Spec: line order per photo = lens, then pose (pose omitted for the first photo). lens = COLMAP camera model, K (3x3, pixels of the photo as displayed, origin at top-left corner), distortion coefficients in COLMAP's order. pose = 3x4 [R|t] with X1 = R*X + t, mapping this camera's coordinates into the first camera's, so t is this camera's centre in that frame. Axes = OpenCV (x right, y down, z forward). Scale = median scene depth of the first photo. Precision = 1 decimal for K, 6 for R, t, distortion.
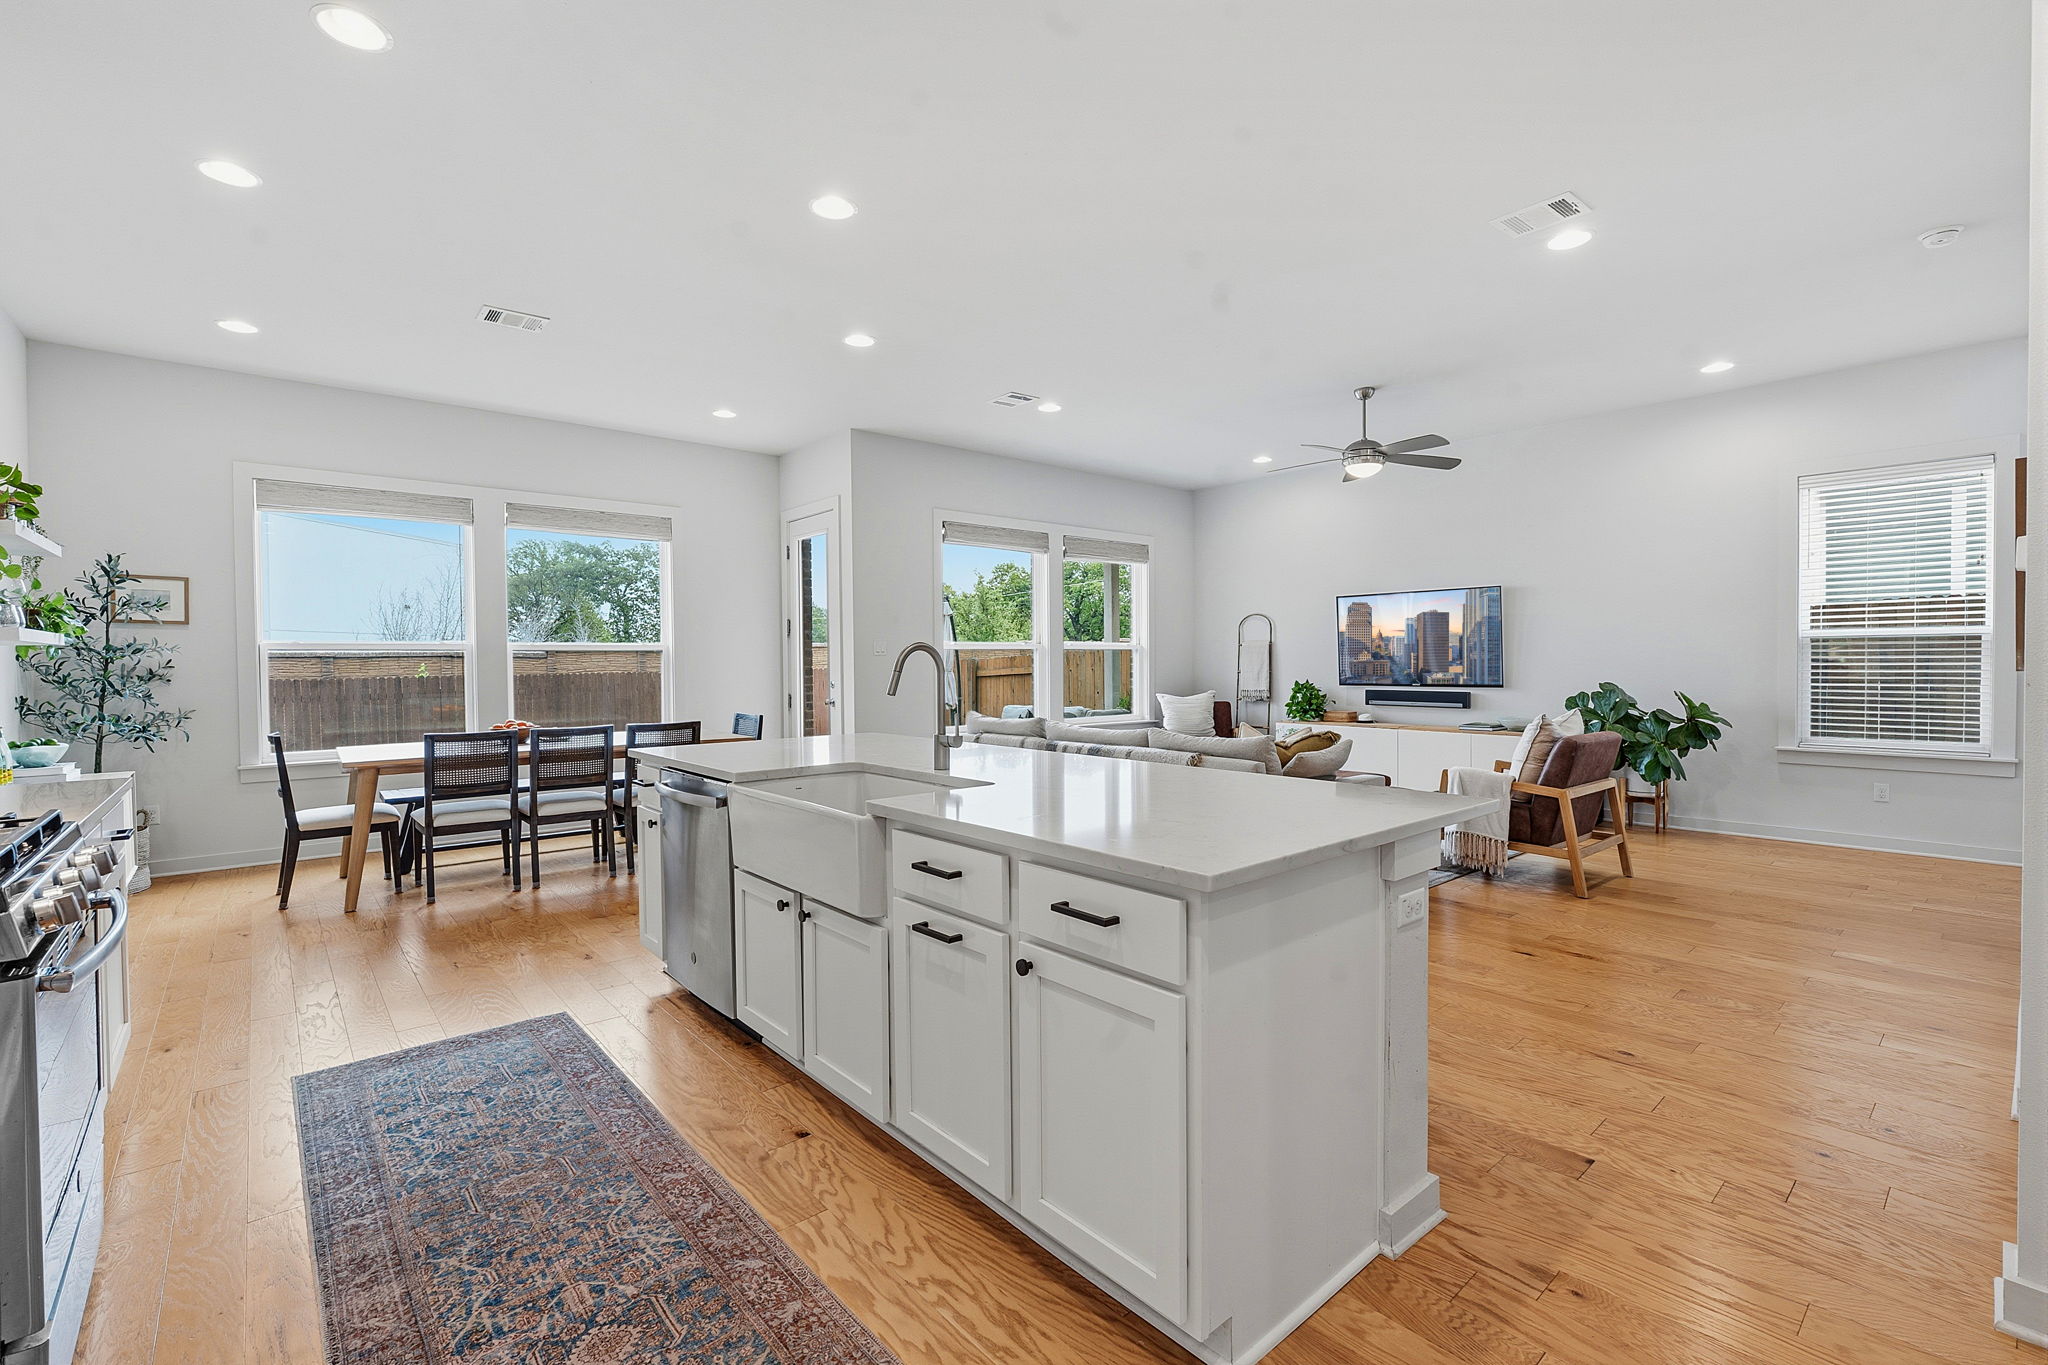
lens RADIAL K [[901.9, 0, 1020.7], [0, 901.9, 674.5], [0, 0, 1]] dist [-0.009765, 0.002454]
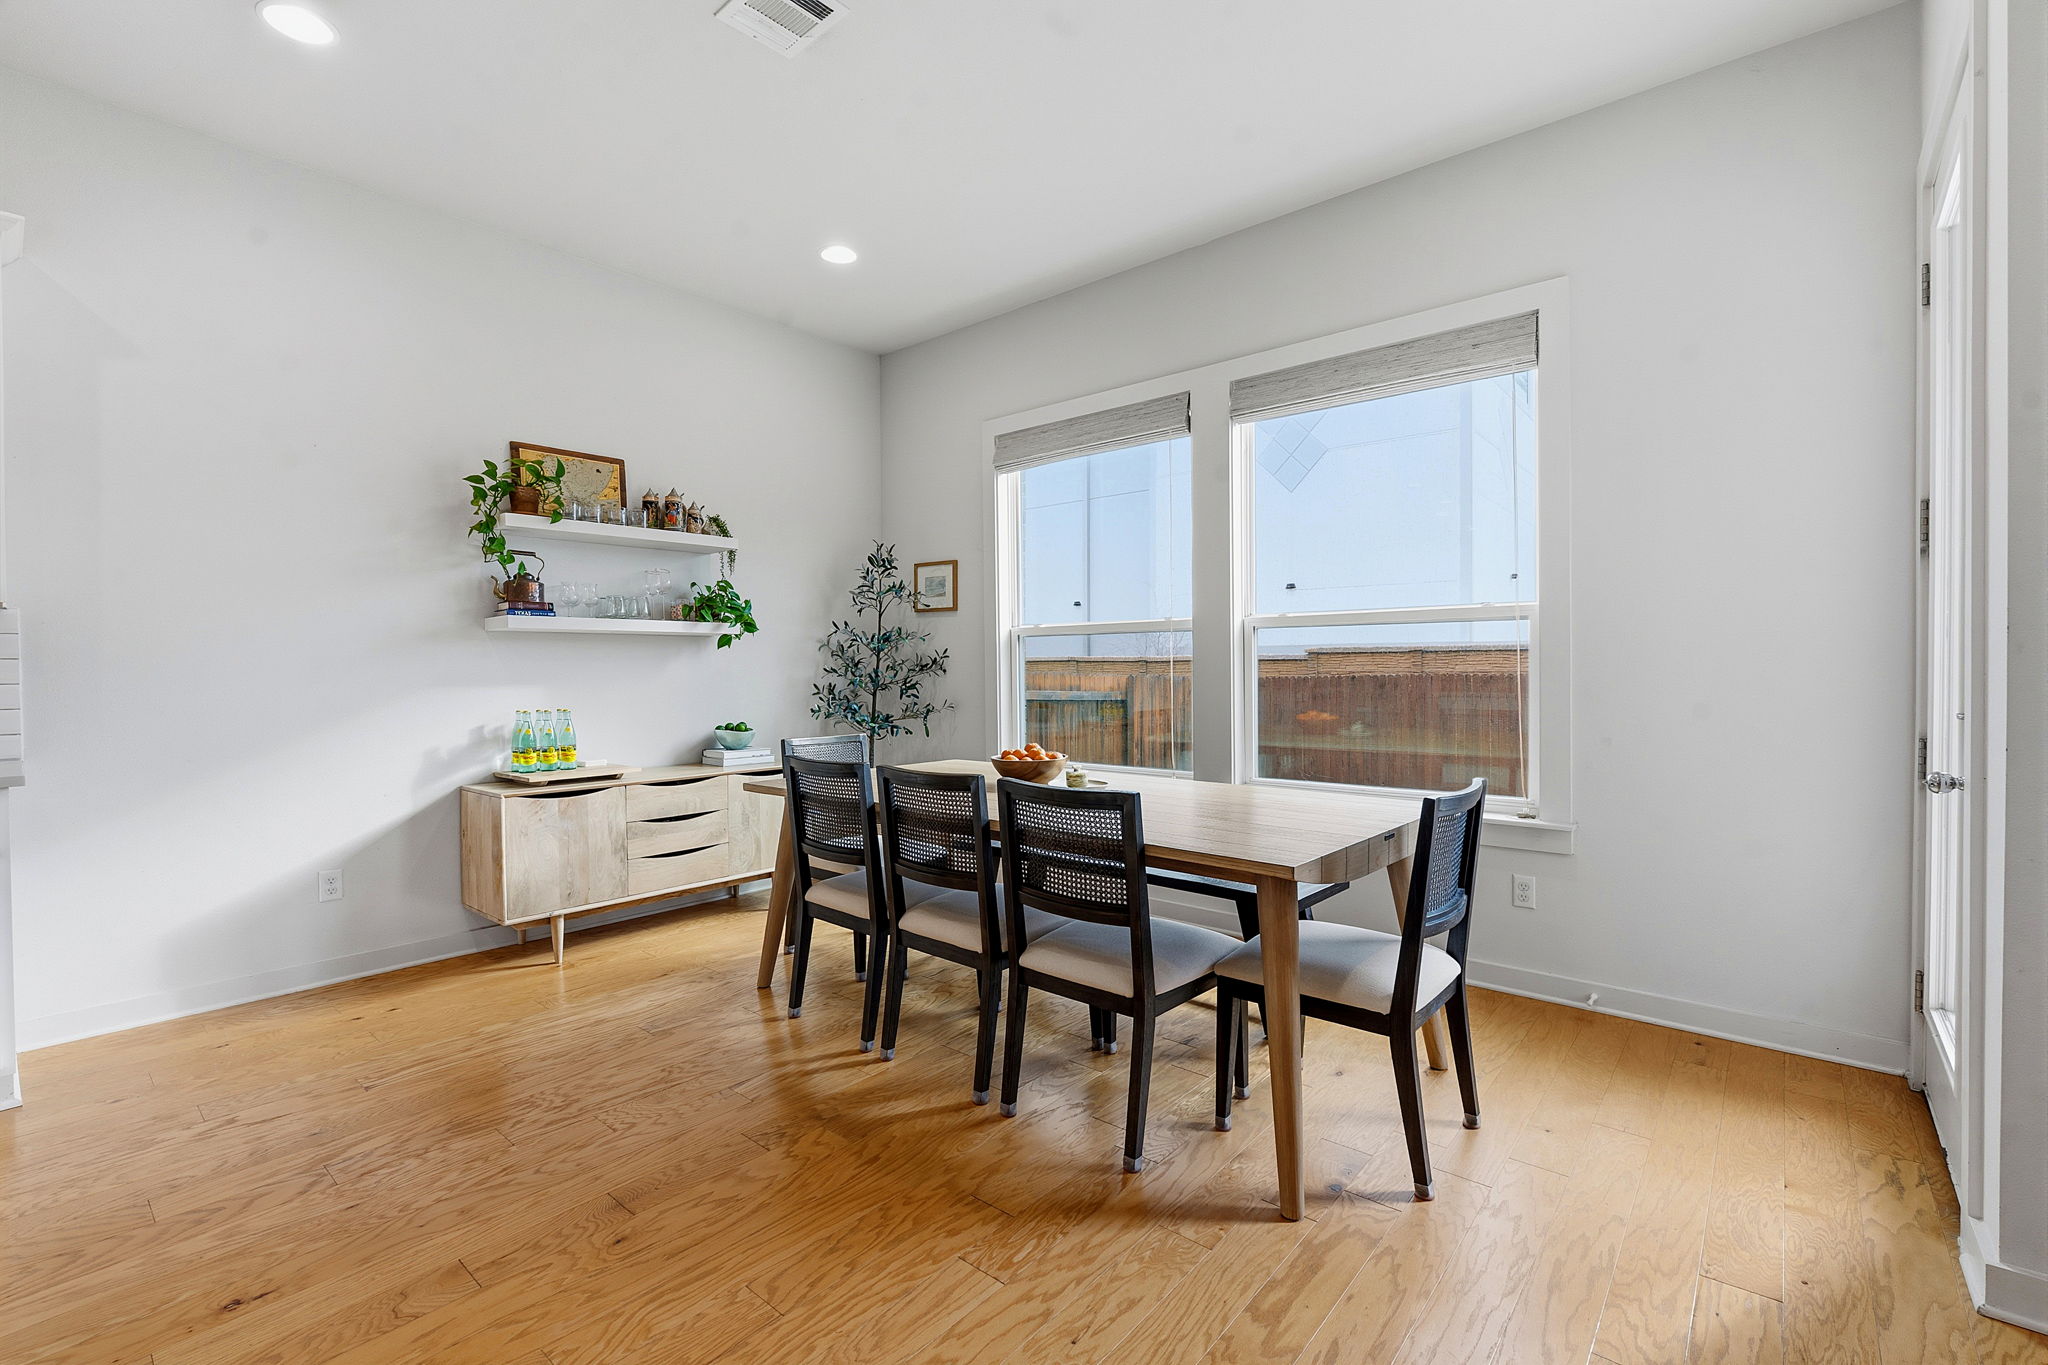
lens RADIAL K [[901.9, 0, 1008.9], [0, 901.9, 672.4], [0, 0, 1]] dist [-0.009765, 0.002454]
pose [[0.130857, 0.013525, -0.991309, 0.006135], [-0.010645, 0.999868, 0.012237, -0.004054], [0.991344, 0.008951, 0.130983, 0.933743]]
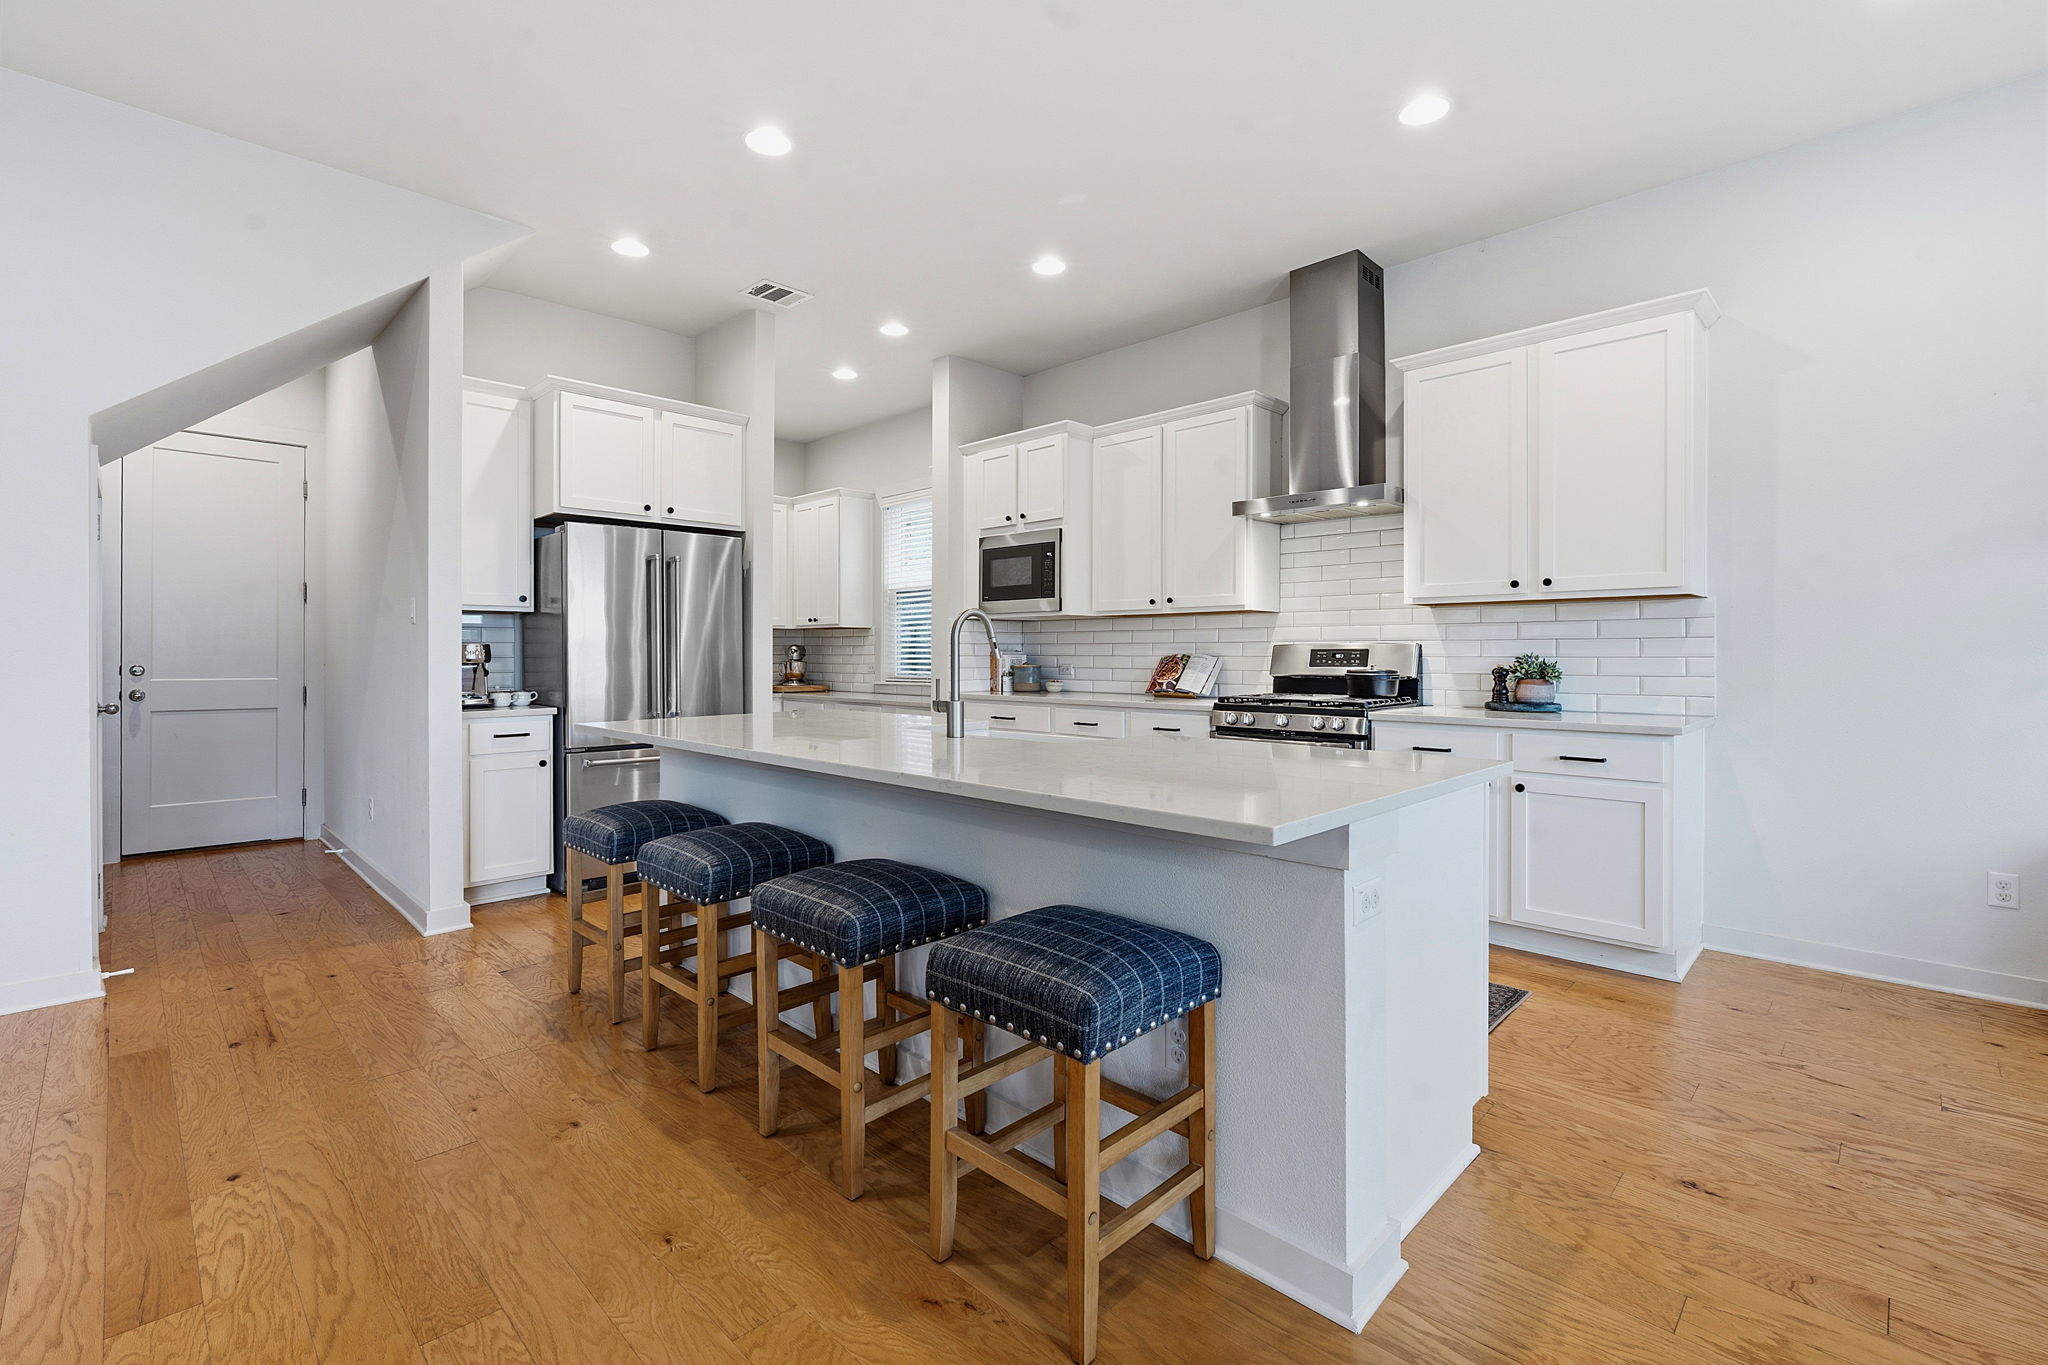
lens RADIAL K [[901.9, 0, 1032.0], [0, 901.9, 668.8], [0, 0, 1]] dist [-0.009765, 0.002454]
pose [[-0.997288, 0.011493, -0.072695, -0.042702], [0.009060, 0.999391, 0.033711, -0.002826], [0.073038, 0.032961, -0.996784, 1.048599]]
